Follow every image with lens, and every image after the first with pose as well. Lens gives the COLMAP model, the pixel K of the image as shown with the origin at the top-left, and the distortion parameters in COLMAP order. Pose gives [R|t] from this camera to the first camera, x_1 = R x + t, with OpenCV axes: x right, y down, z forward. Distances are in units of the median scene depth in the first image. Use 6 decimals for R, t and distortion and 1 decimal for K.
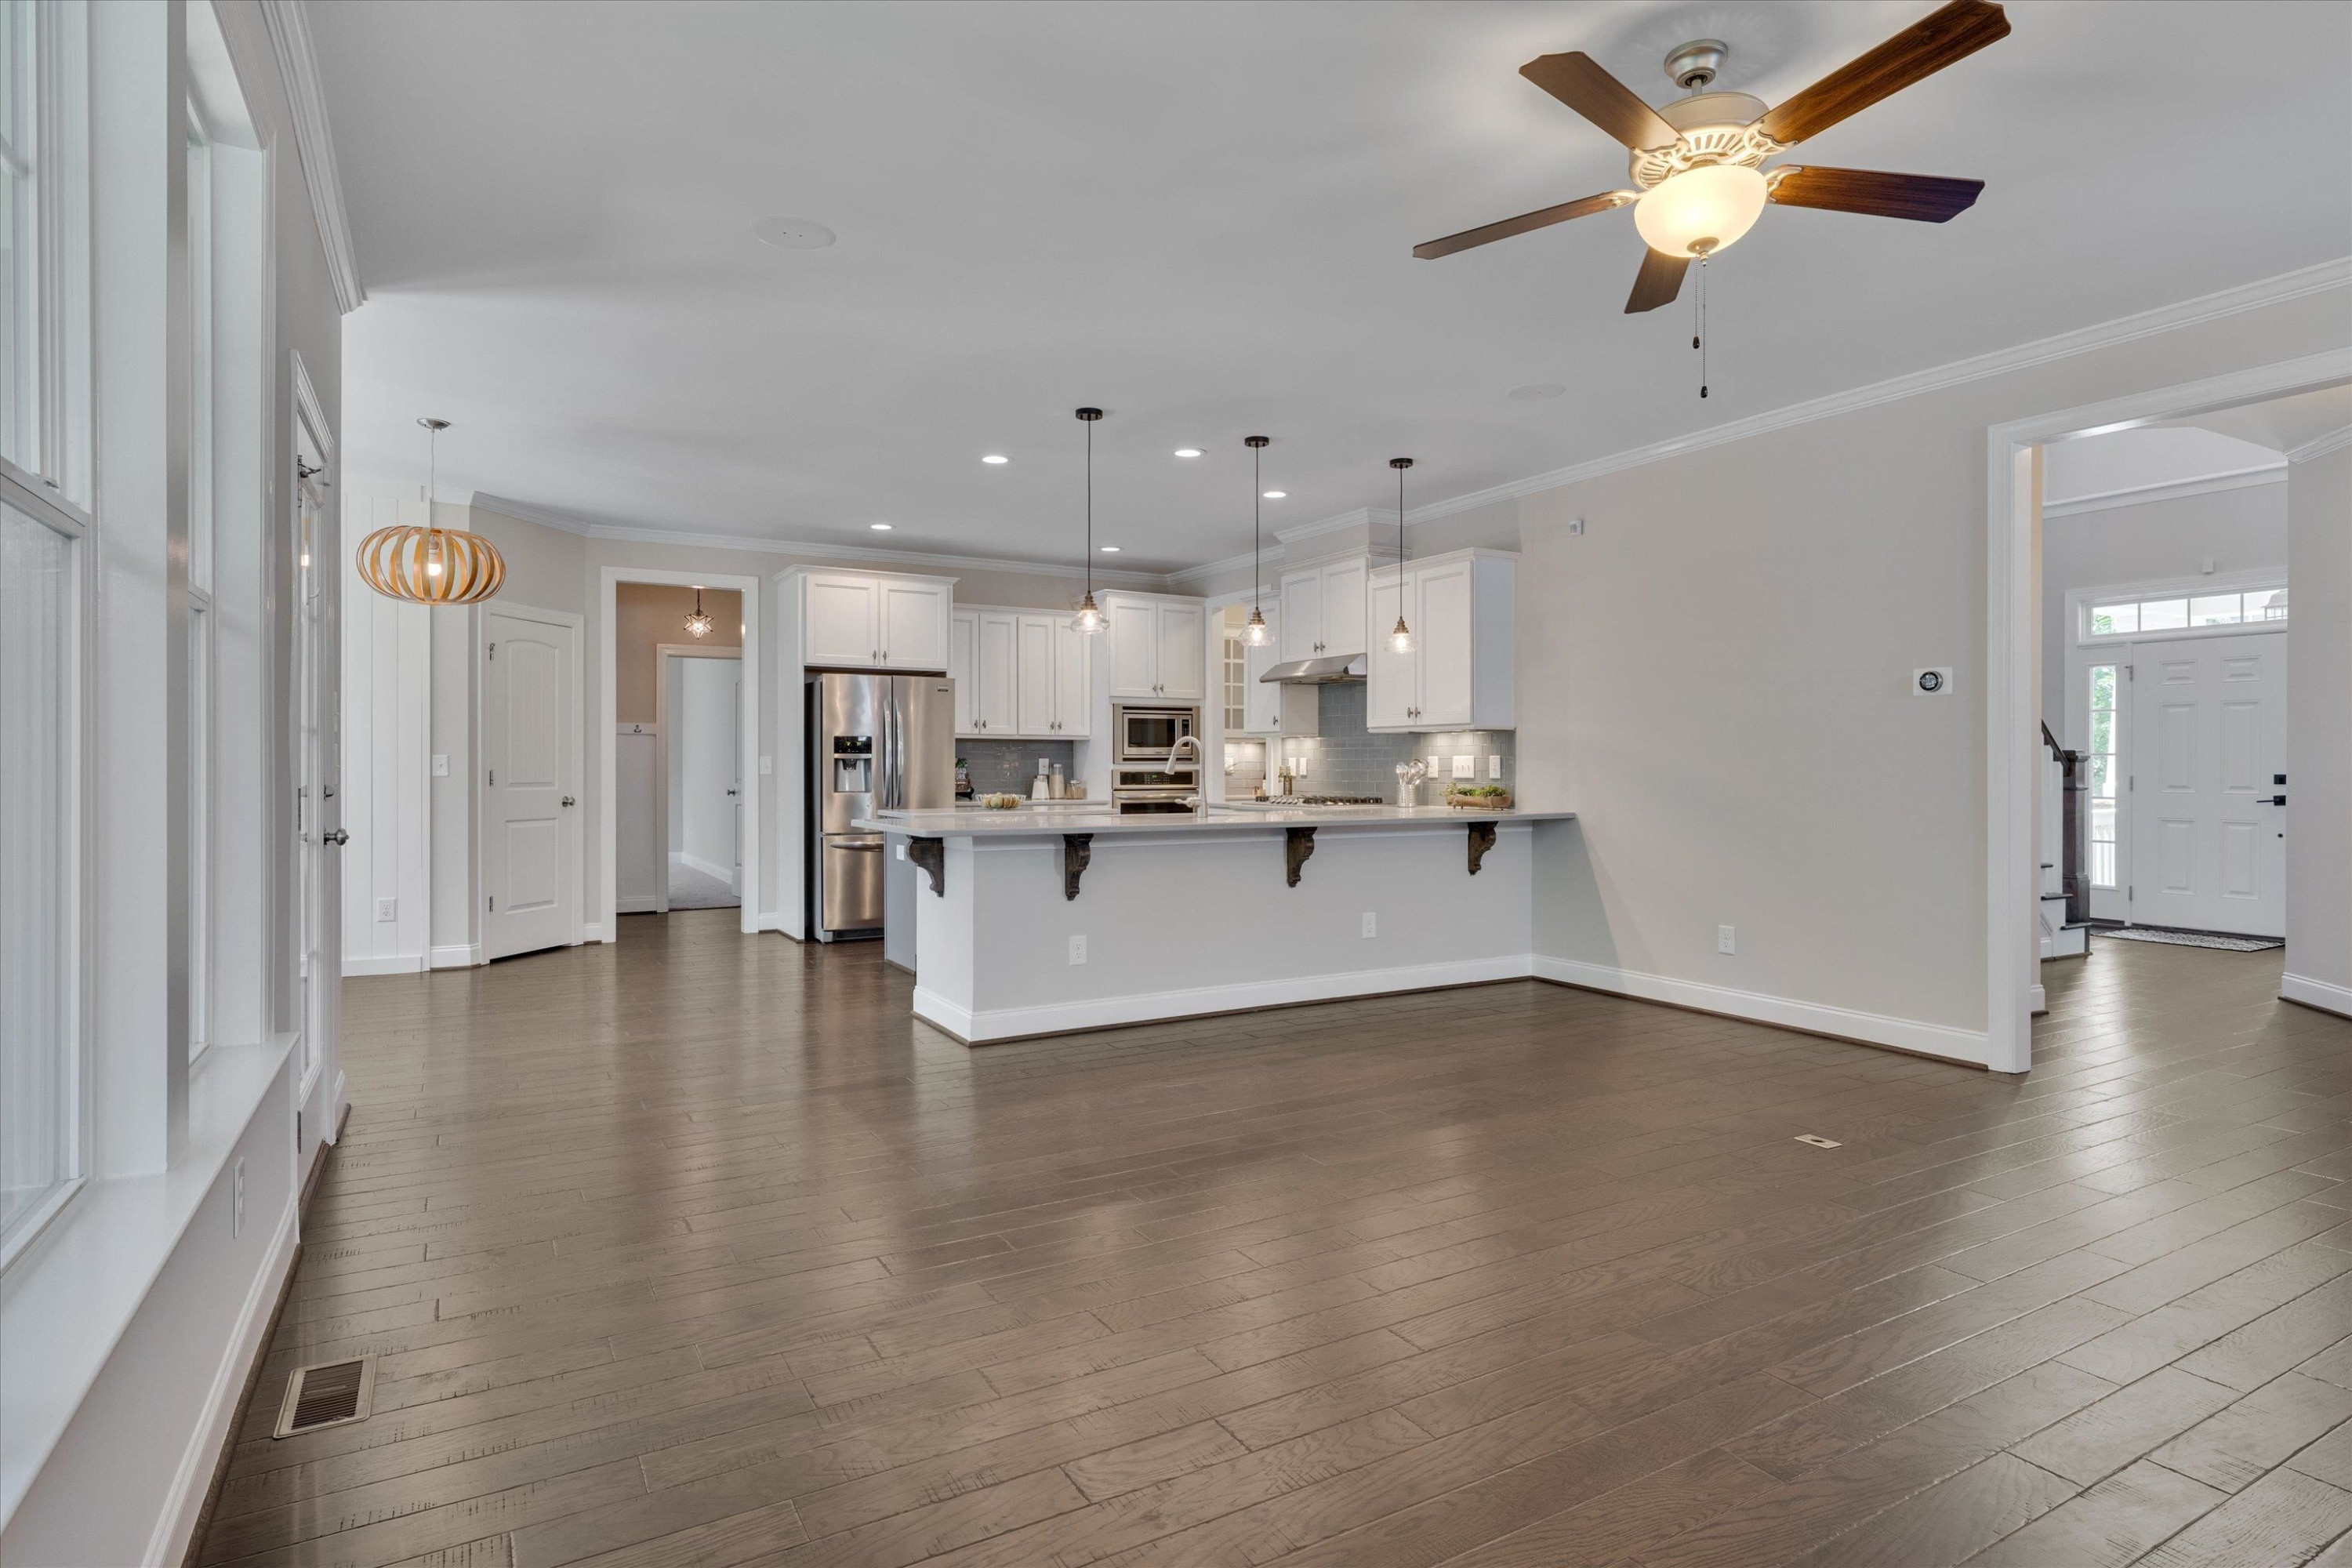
lens RADIAL K [[1245.4, 0, 1187.8], [0, 1245.4, 773.6], [0, 0, 1]] dist [-0.000330, -0.000008]
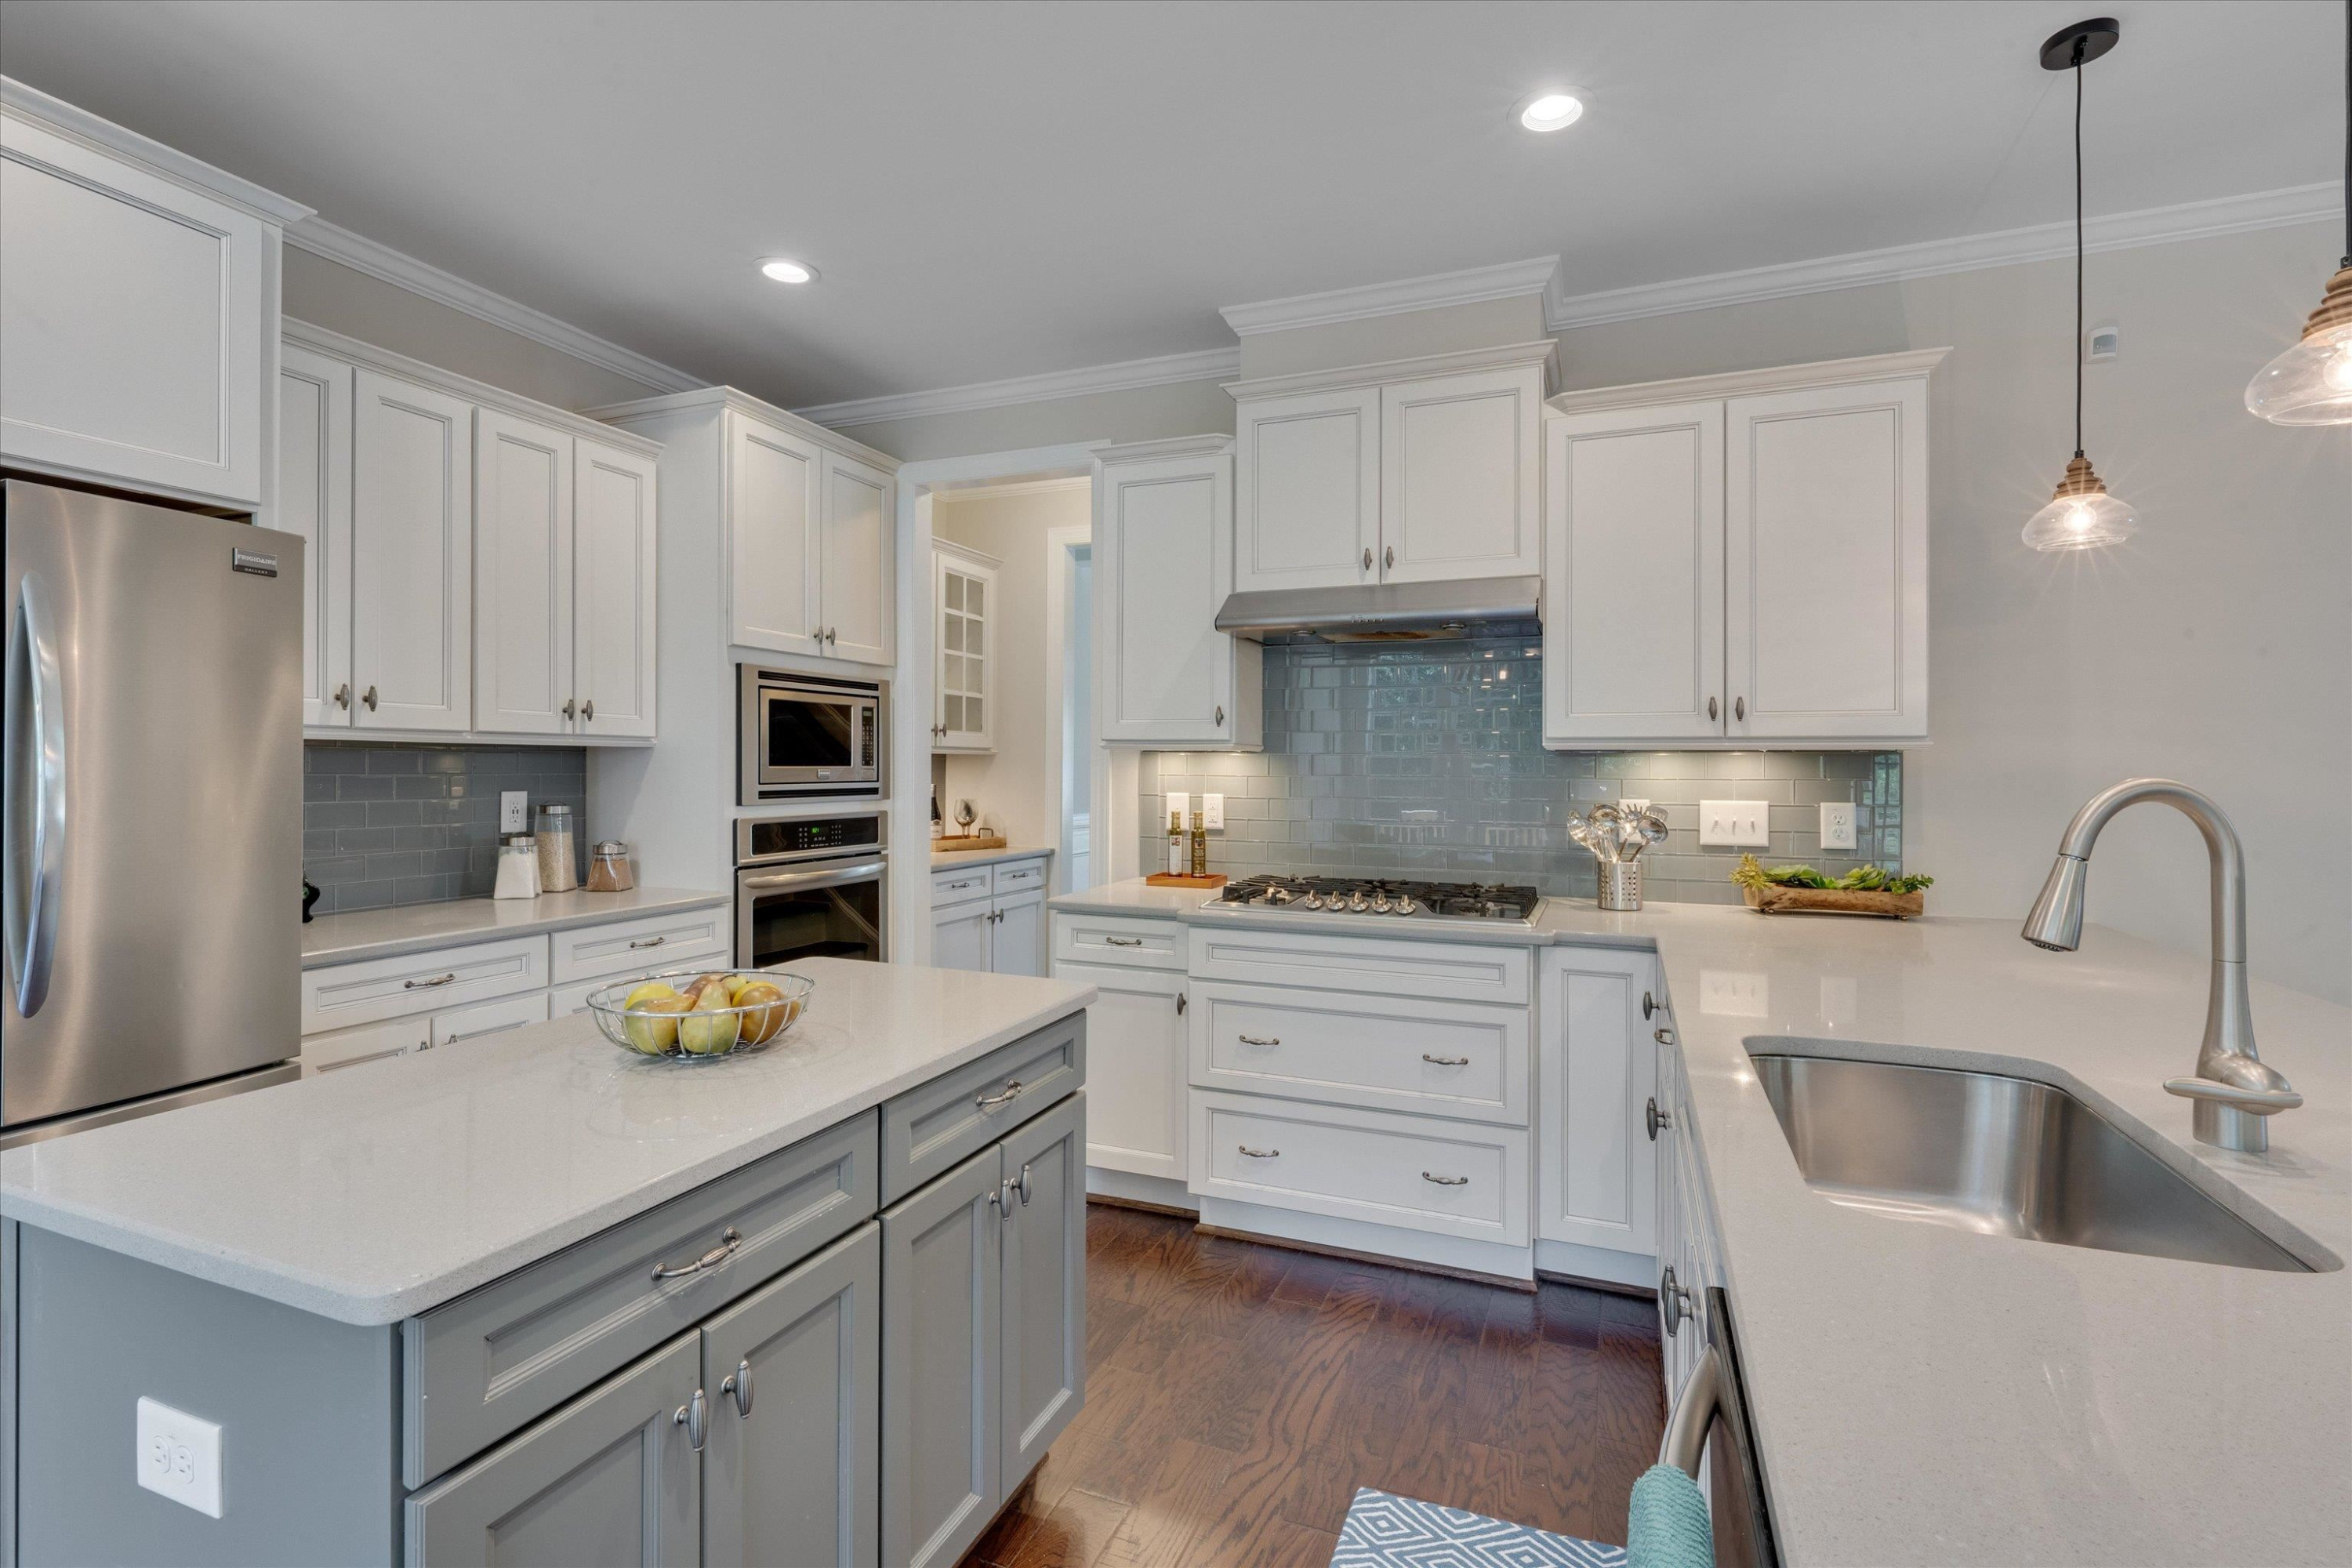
lens RADIAL K [[1059.6, 0, 1164.1], [0, 1059.6, 766.2], [0, 0, 1]] dist [-0.002886, -0.000692]
pose [[0.786413, 0.002297, 0.617697, -0.167513], [-0.001536, 0.999997, -0.001764, -0.020877], [-0.617700, 0.000438, 0.786414, 0.627805]]
